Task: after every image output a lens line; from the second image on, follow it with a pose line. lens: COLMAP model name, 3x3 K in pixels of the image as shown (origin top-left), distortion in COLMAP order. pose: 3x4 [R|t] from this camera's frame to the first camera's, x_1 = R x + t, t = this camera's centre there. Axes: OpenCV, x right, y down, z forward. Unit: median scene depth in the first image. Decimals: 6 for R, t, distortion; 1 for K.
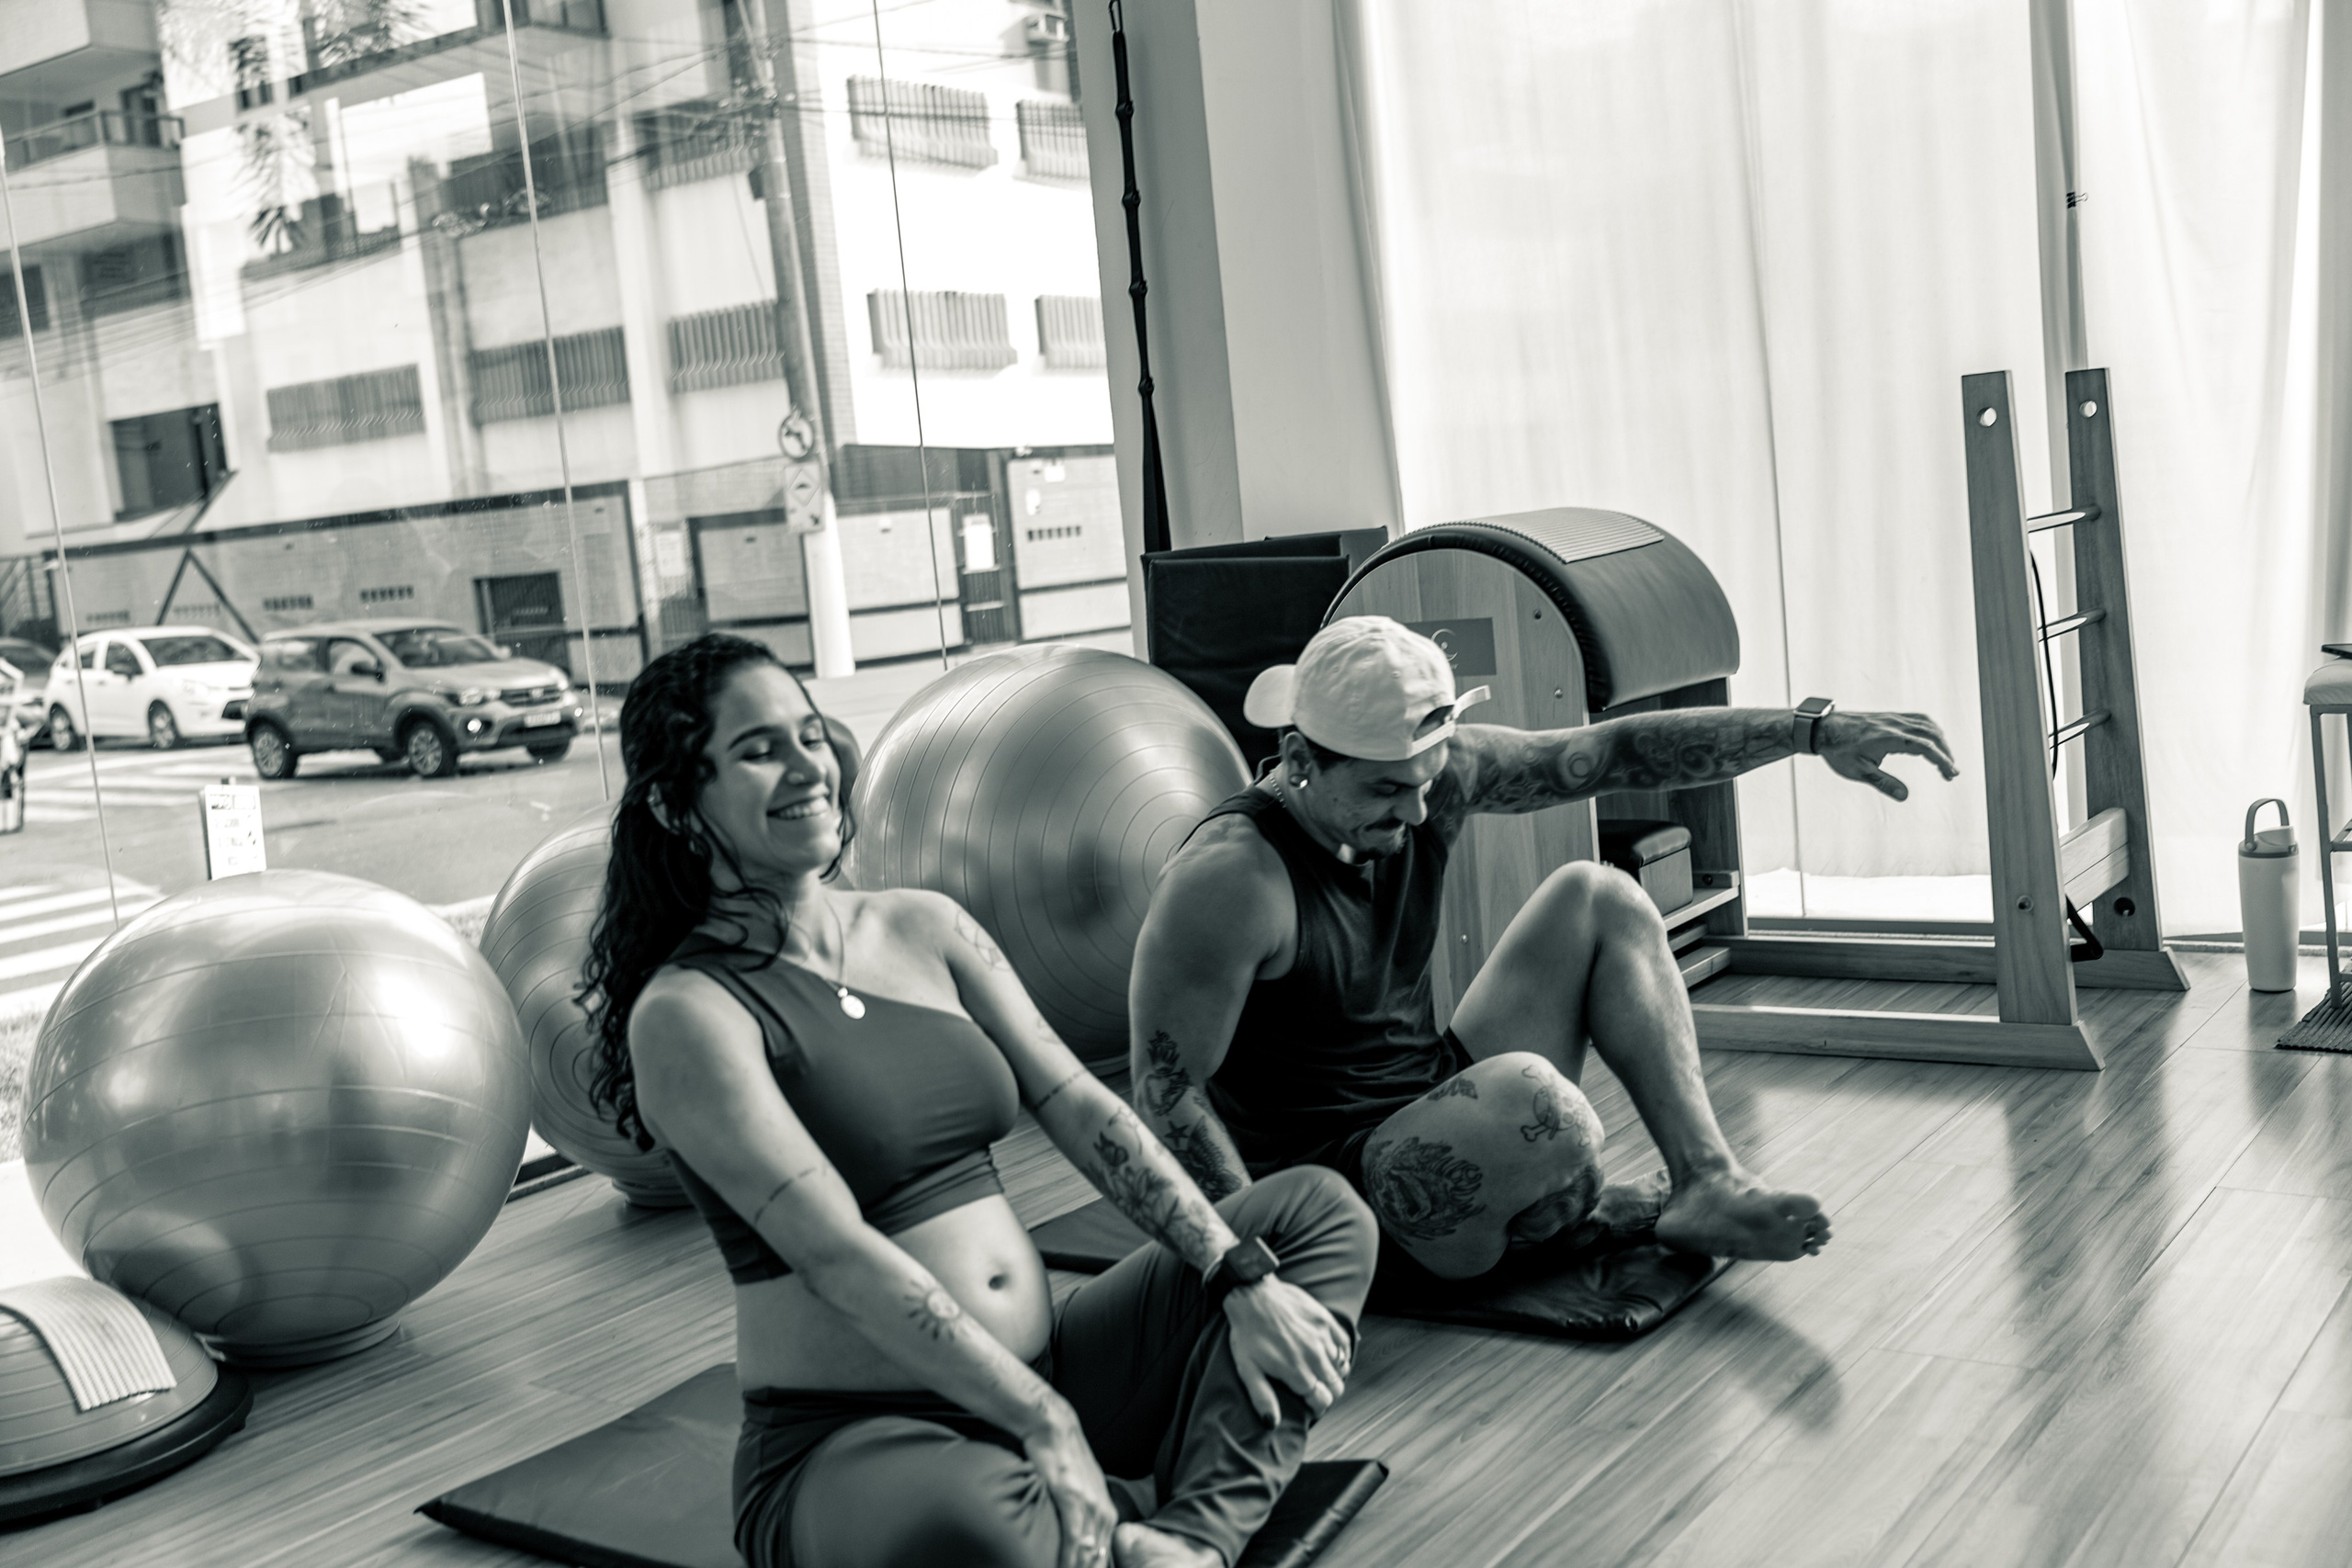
lens RADIAL K [[2368.6, 0, 1176.0], [0, 2368.6, 784.0], [0, 0, 1]] dist [0.009418, 0.008897]
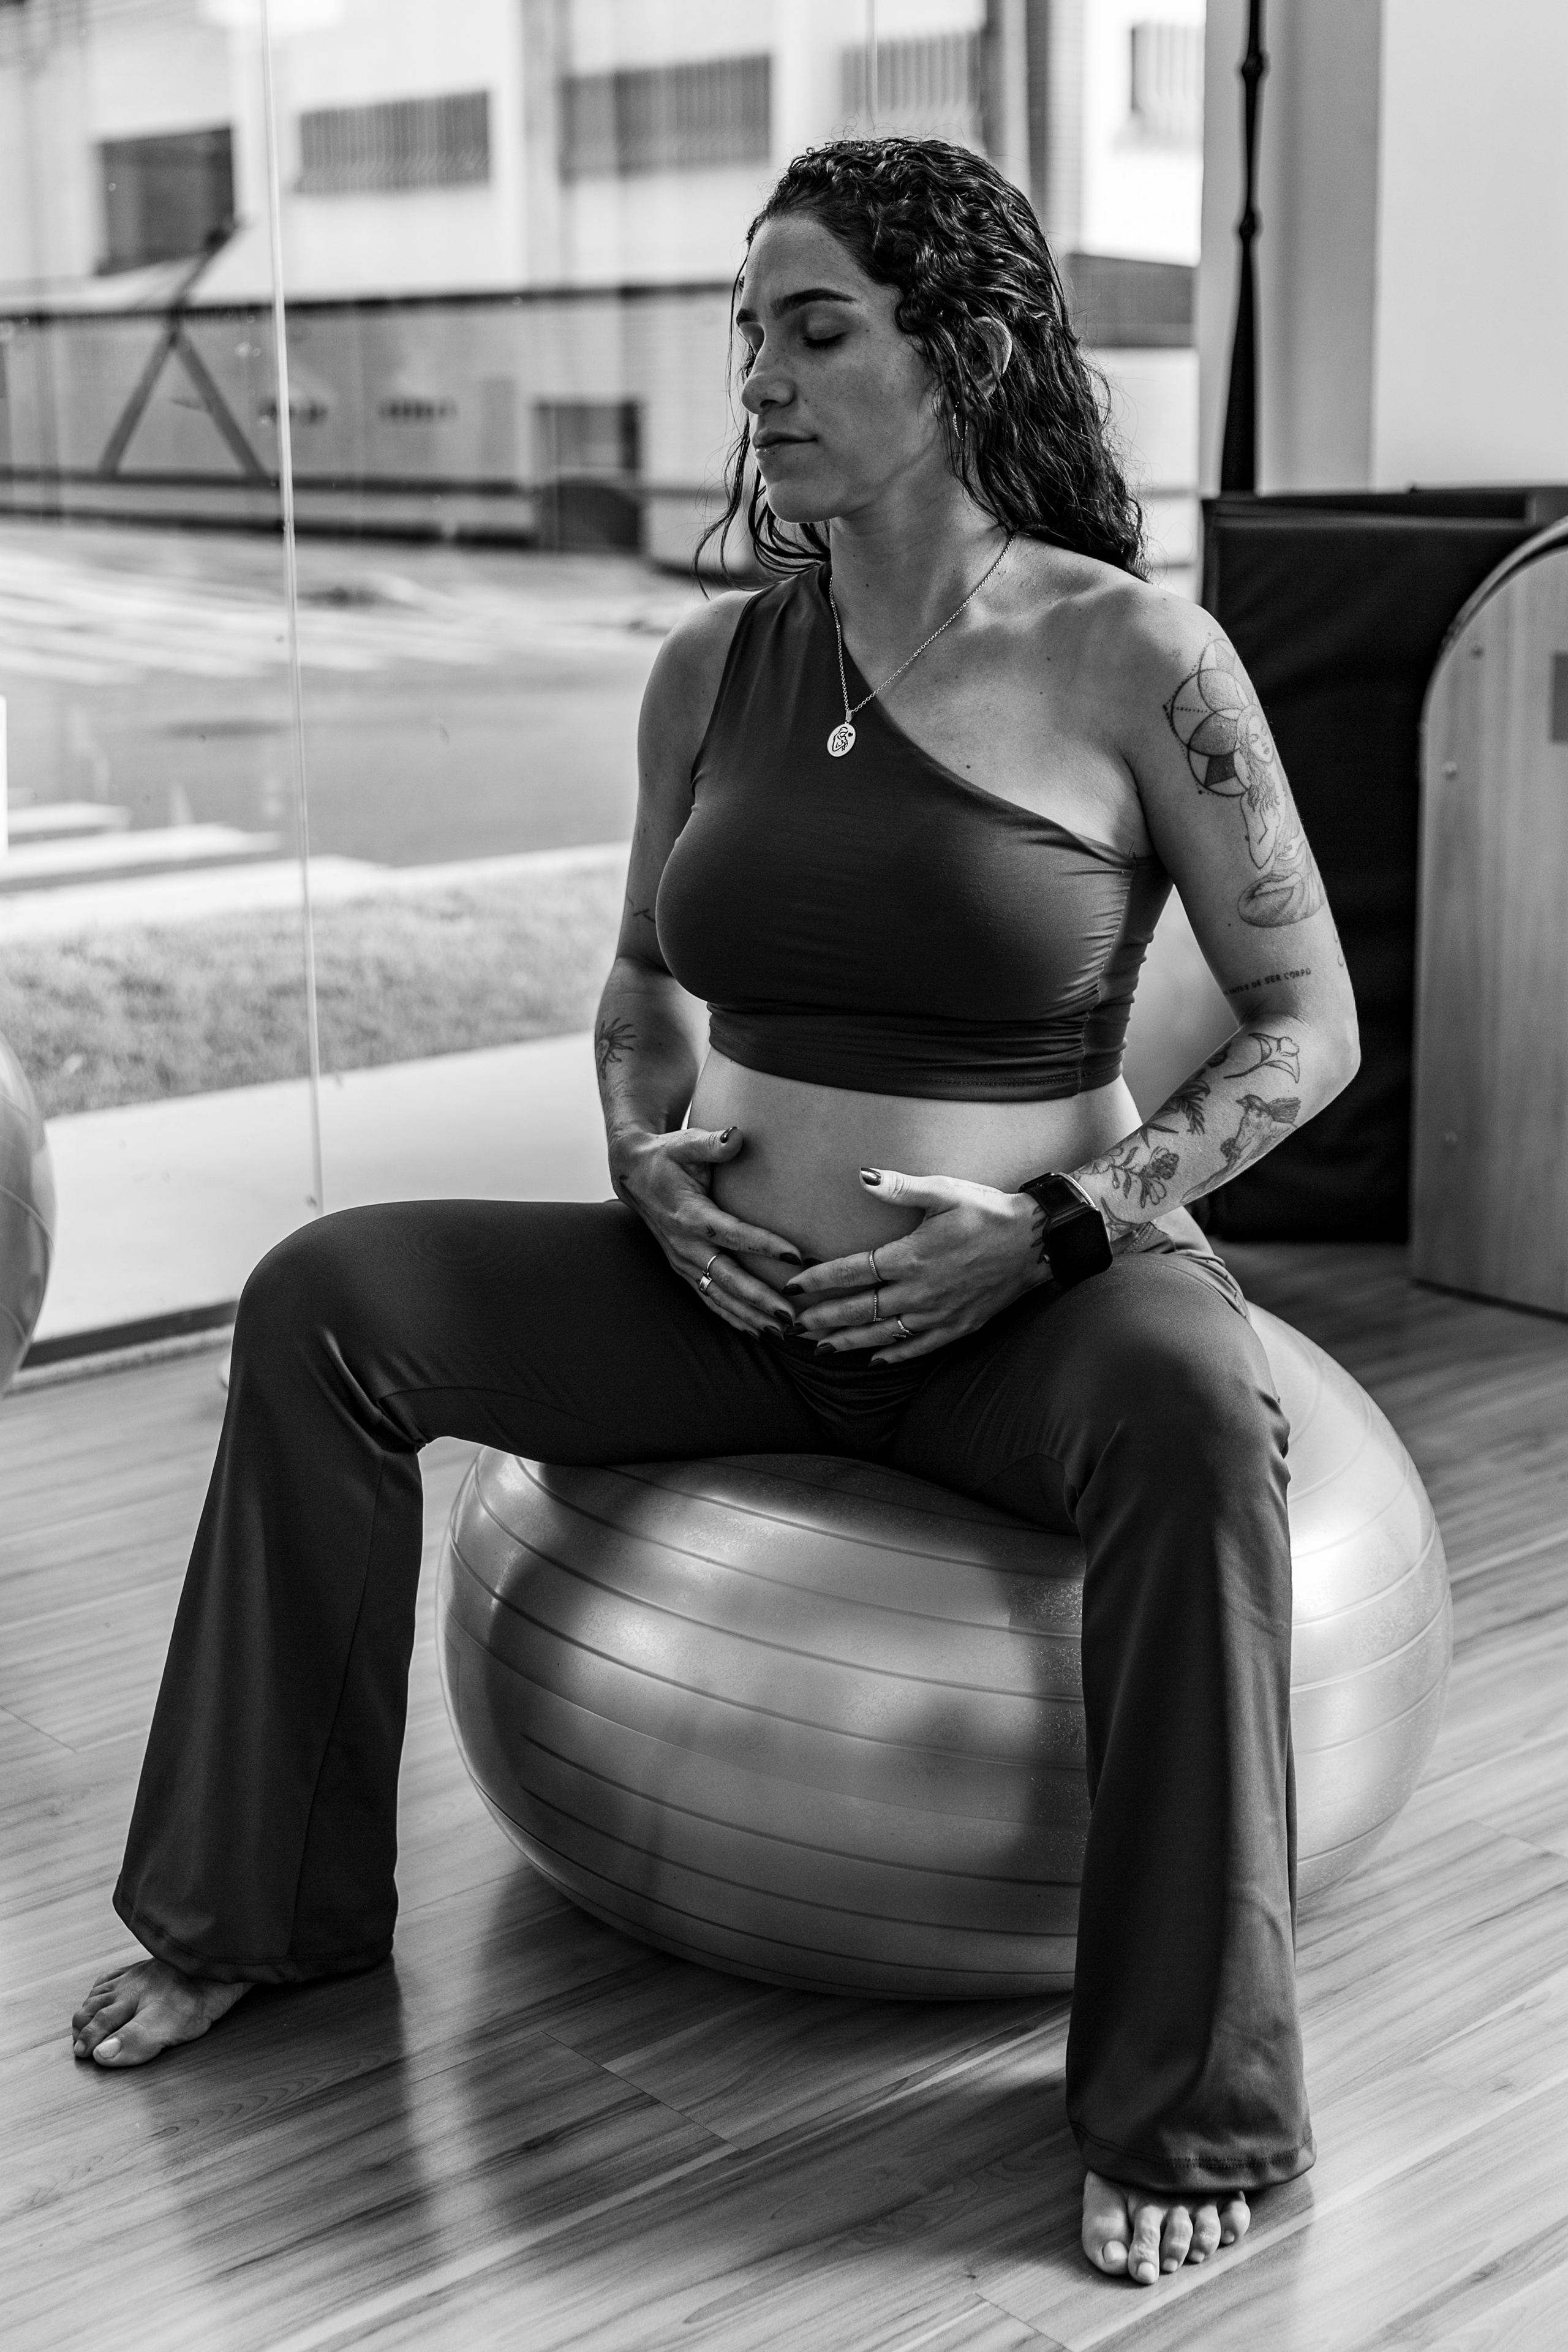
lens RADIAL K [[3361.4, 0, 784.0], [0, 3361.4, 1176.0], [0, 0, 1]] dist [-0.013738, -0.037835]
pose [[0.971952, 0.131921, -0.194695, 0.076954], [-0.106478, 0.984991, 0.135850, -0.027646], [0.209695, -0.111309, 0.971410, 0.081589]]
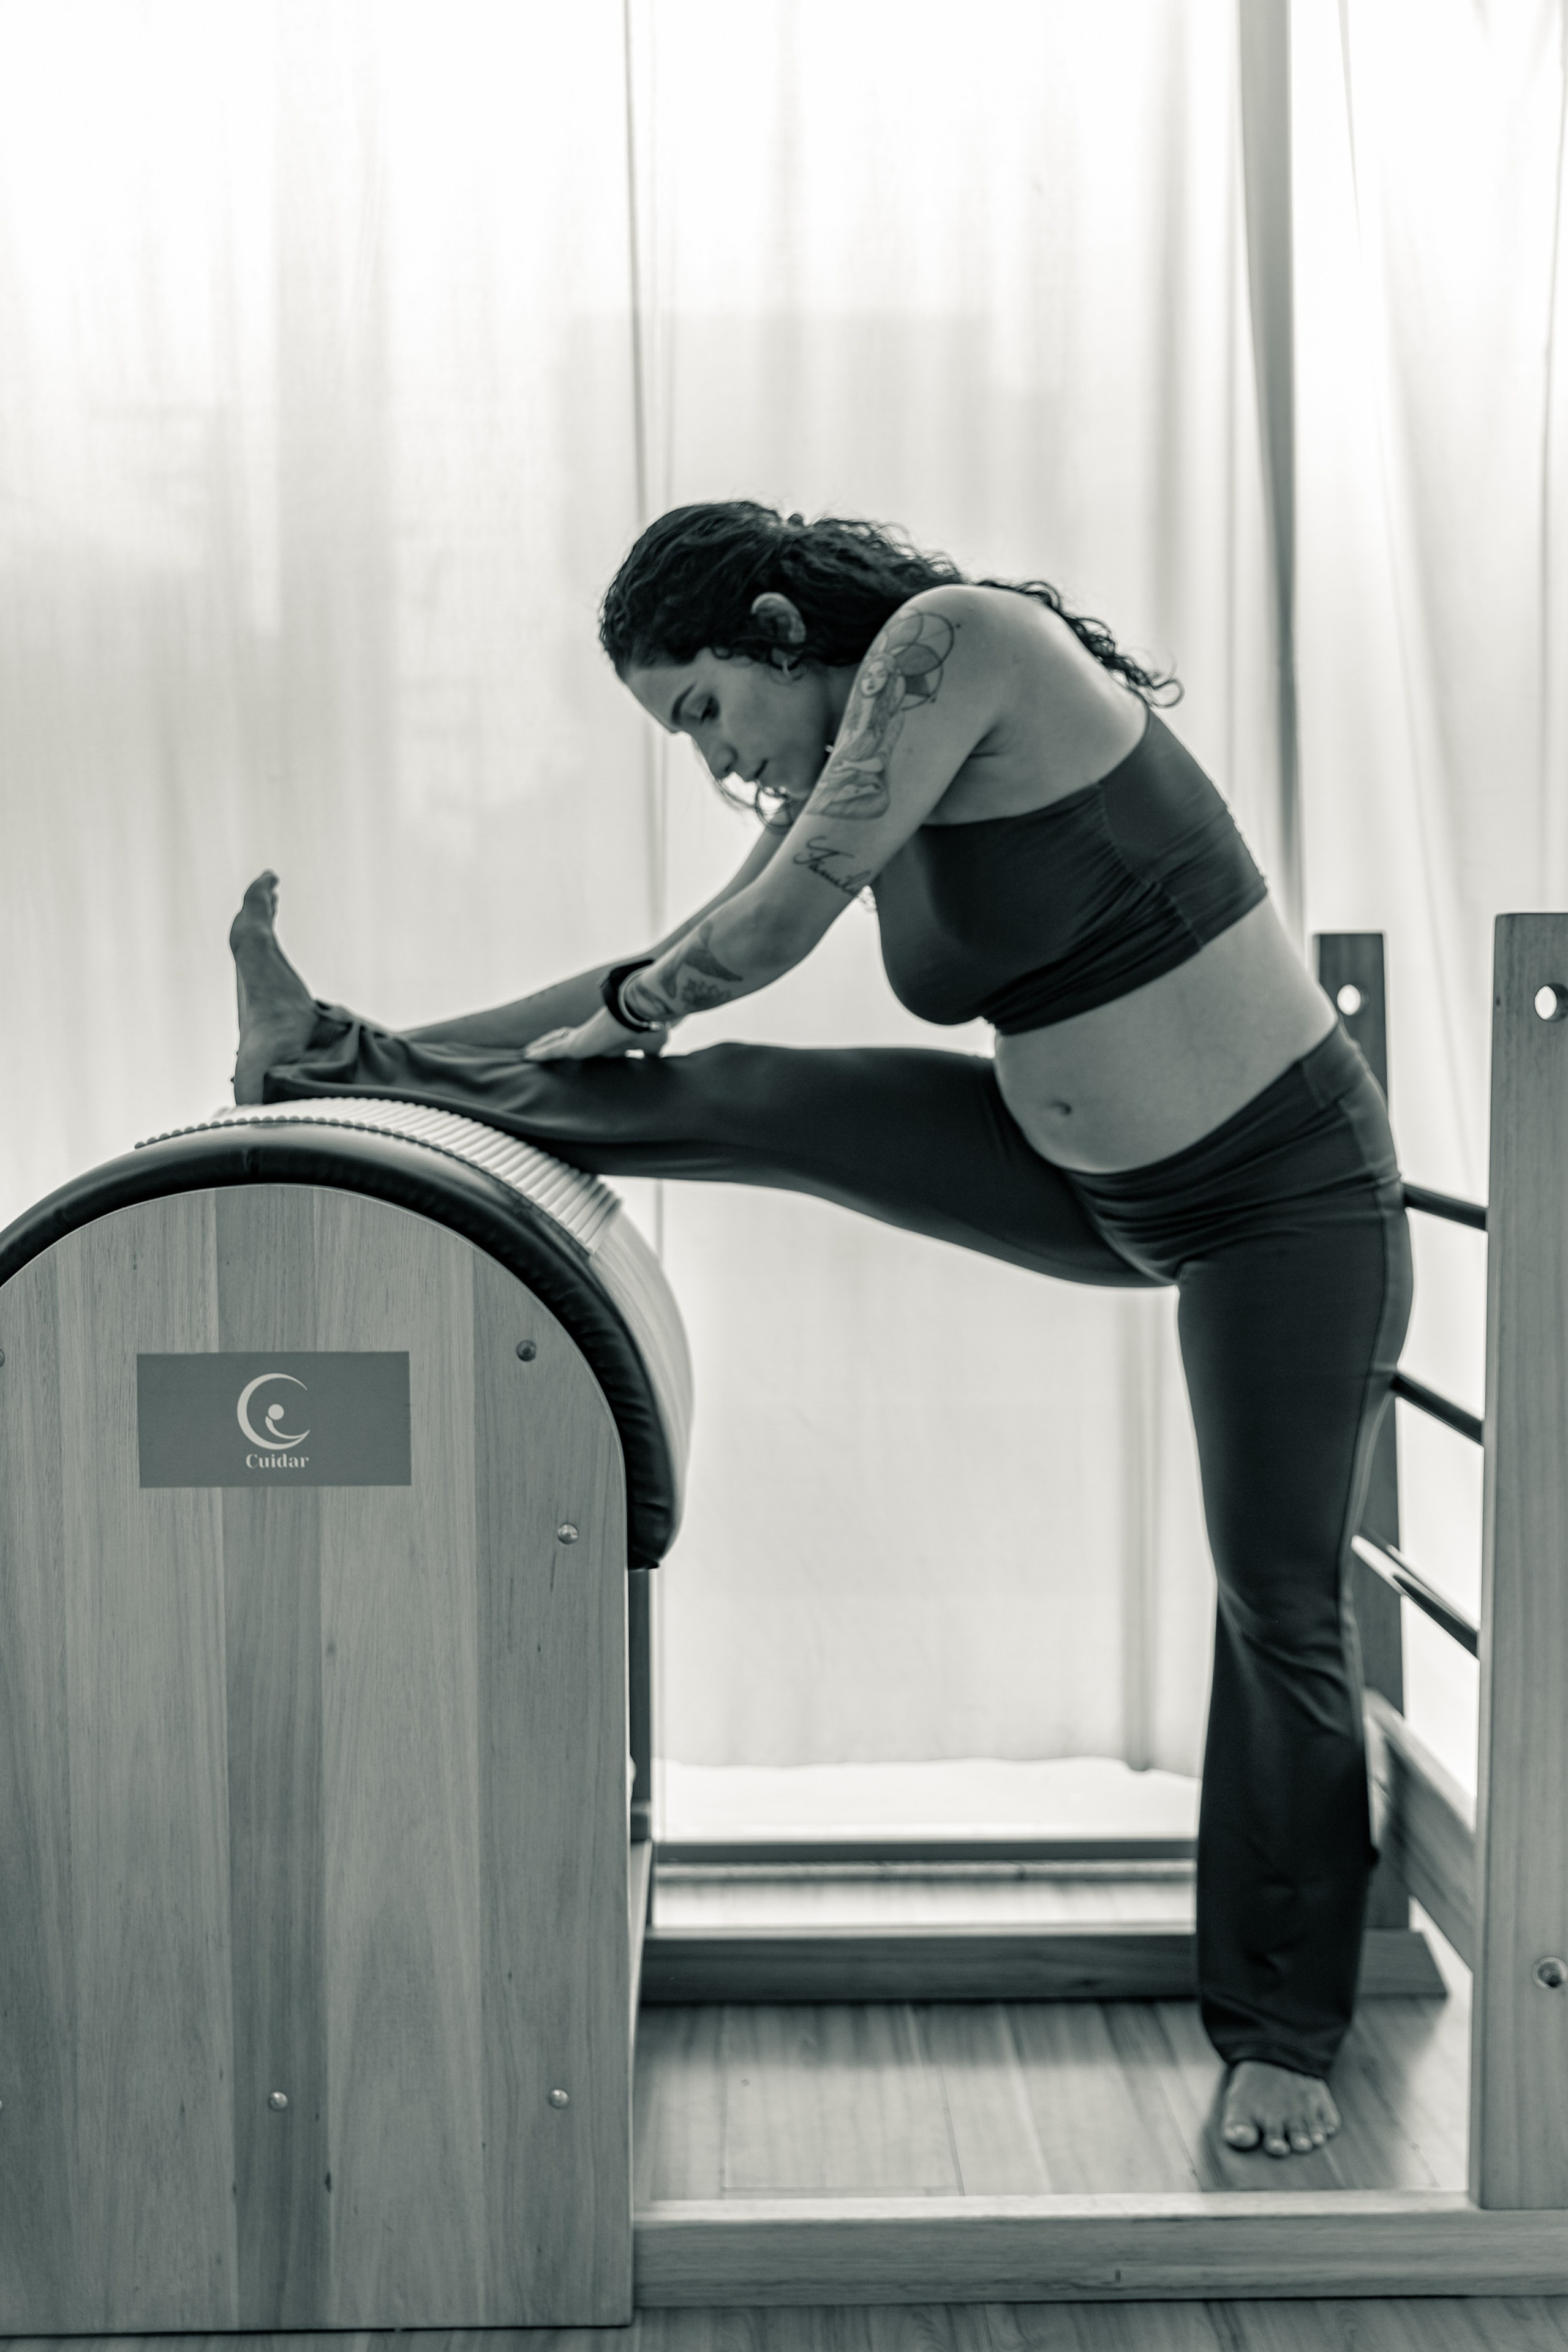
lens RADIAL K [[2368.8, 0, 784.0], [0, 2368.8, 1176.0], [0, 0, 1]] dist [0.009418, 0.008897]
pose [[0.796100, 0.049370, 0.603148, -0.063963], [-0.006233, 0.997283, -0.073404, -0.062650], [-0.605133, 0.054677, 0.794245, 0.544965]]
